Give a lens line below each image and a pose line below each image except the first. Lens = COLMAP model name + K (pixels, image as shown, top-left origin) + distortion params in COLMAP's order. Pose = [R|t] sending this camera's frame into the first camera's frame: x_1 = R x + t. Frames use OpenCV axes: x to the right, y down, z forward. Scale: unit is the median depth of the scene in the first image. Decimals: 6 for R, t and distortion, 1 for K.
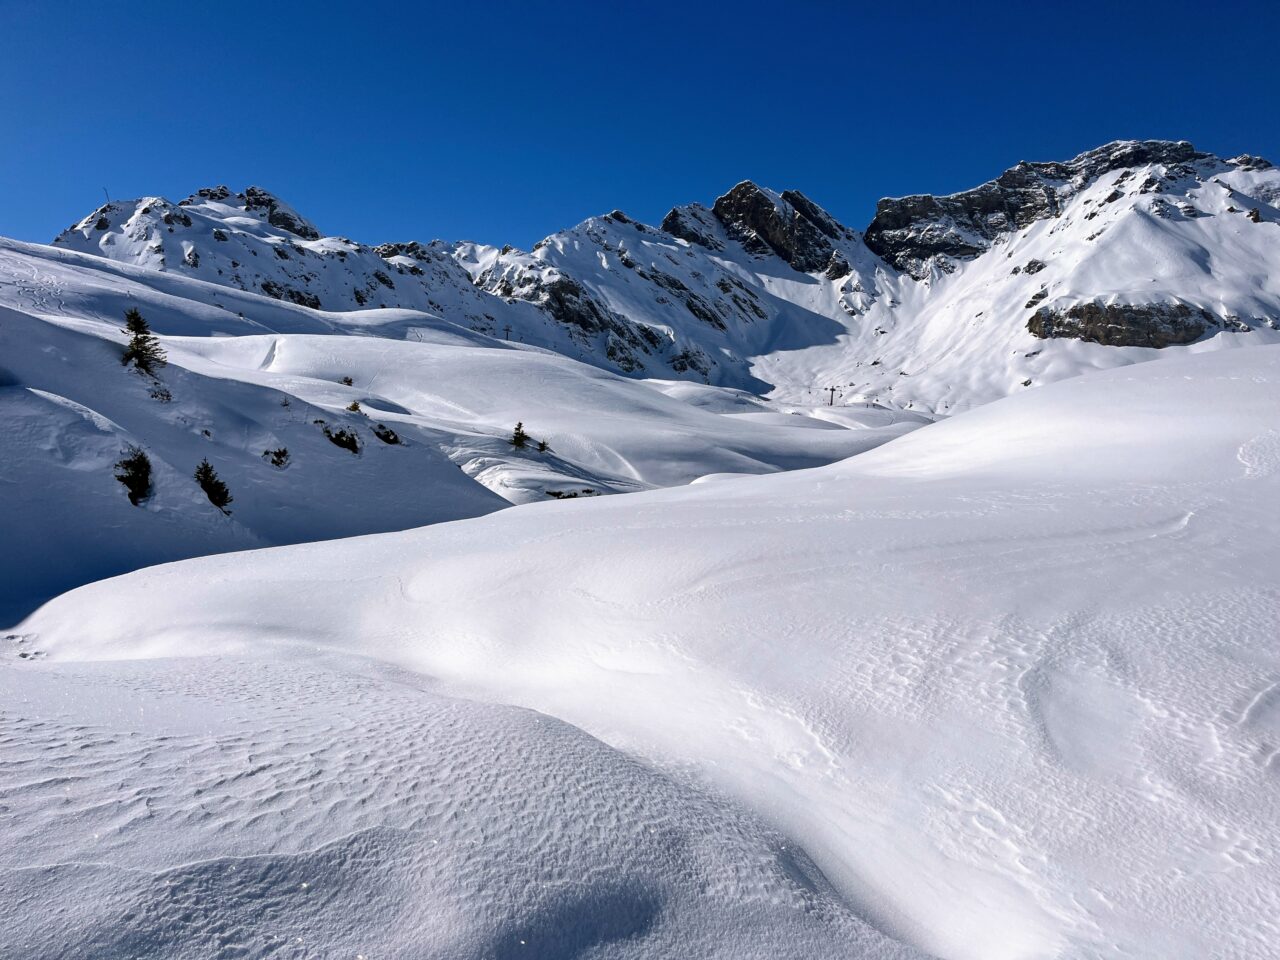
lens RADIAL K [[944.2, 0, 634.9], [0, 944.2, 500.4], [0, 0, 1]] dist [0.053246, -0.082502]
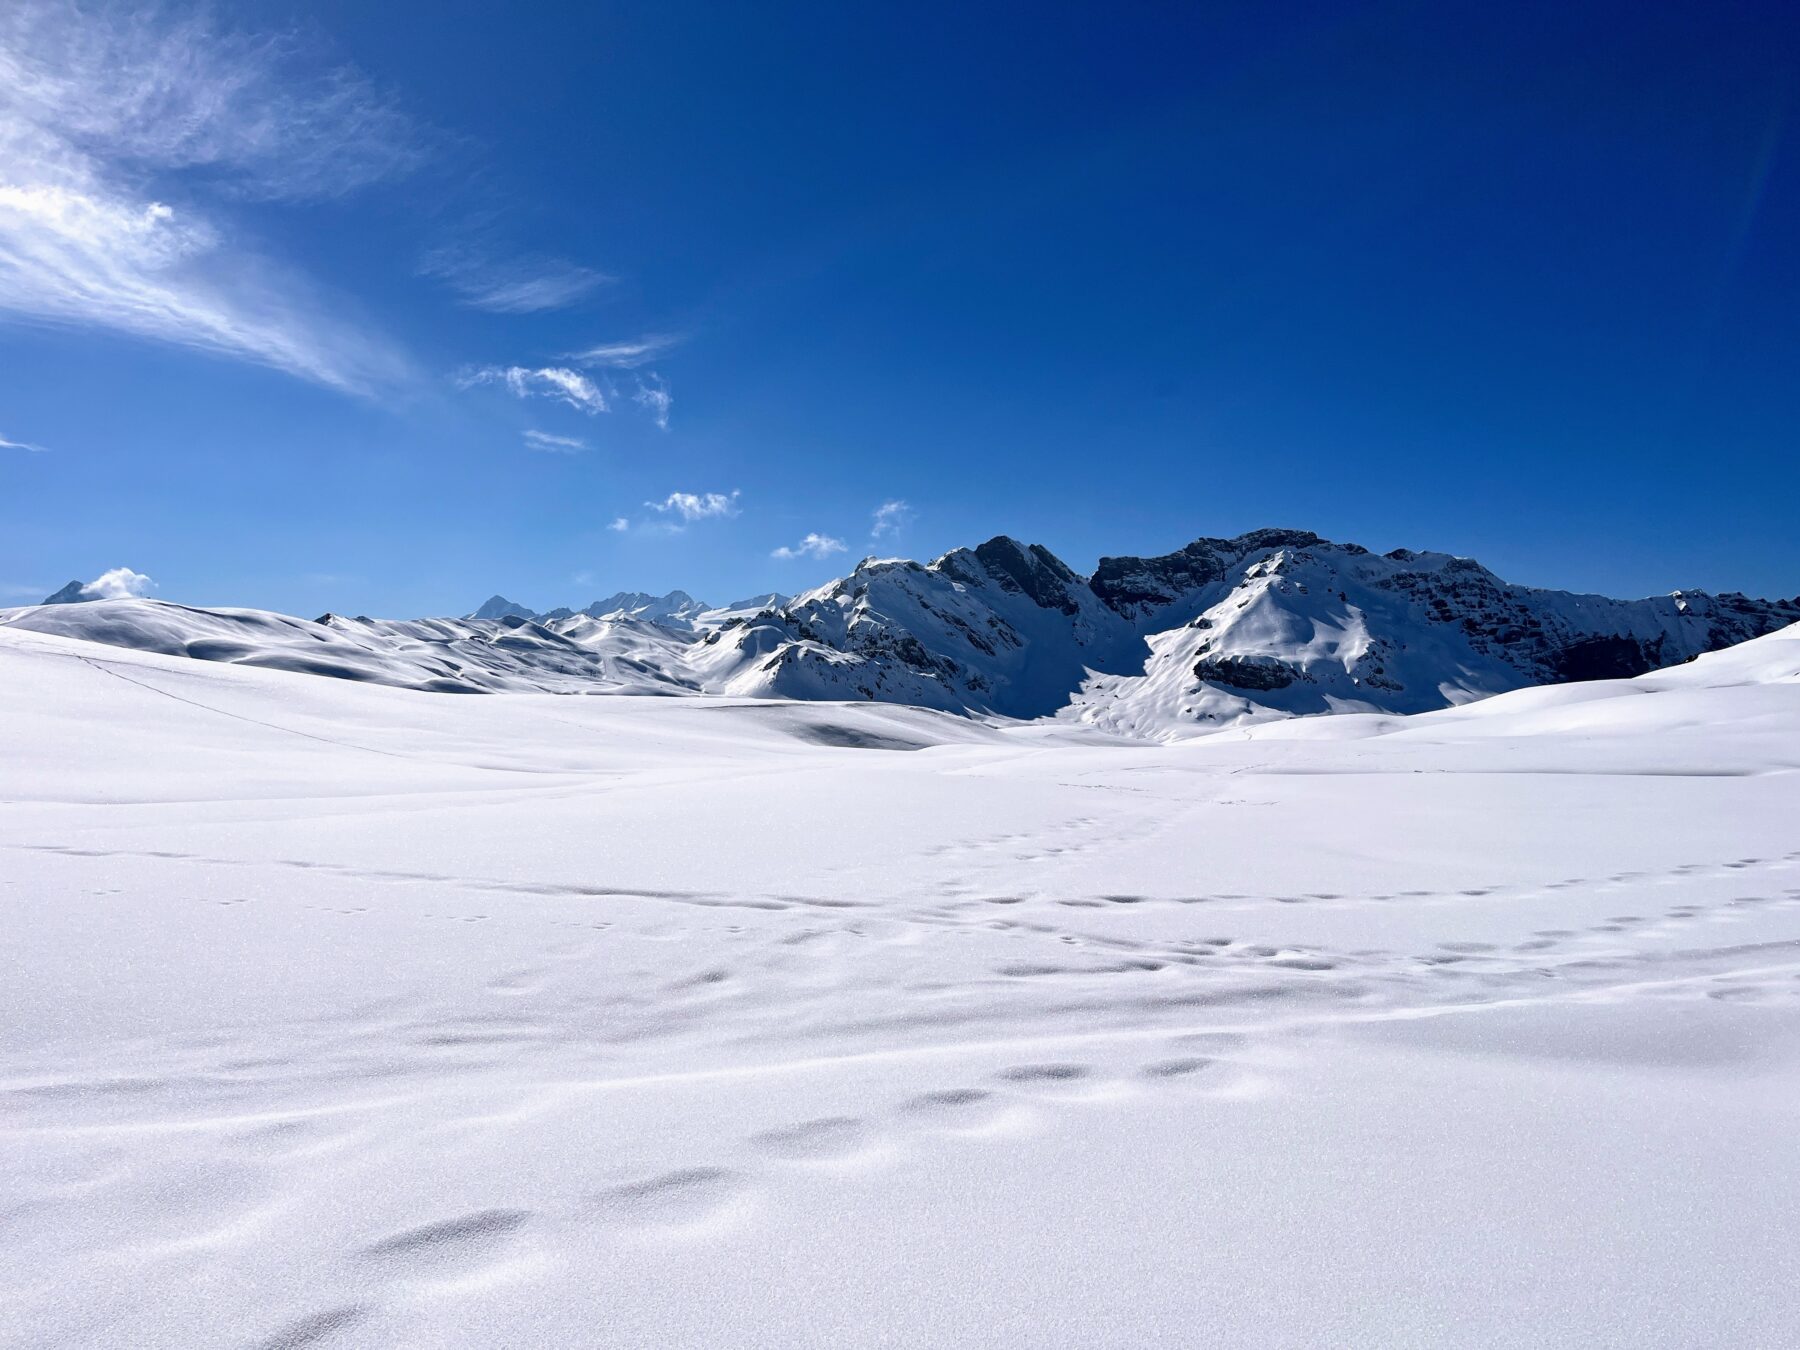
lens RADIAL K [[1327.8, 0, 892.9], [0, 1327.8, 703.6], [0, 0, 1]] dist [0.053246, -0.082502]
pose [[0.994102, 0.023197, 0.105938, -0.289954], [-0.017804, 0.998511, -0.051569, -0.004173], [-0.106977, 0.049379, 0.993035, -1.044052]]
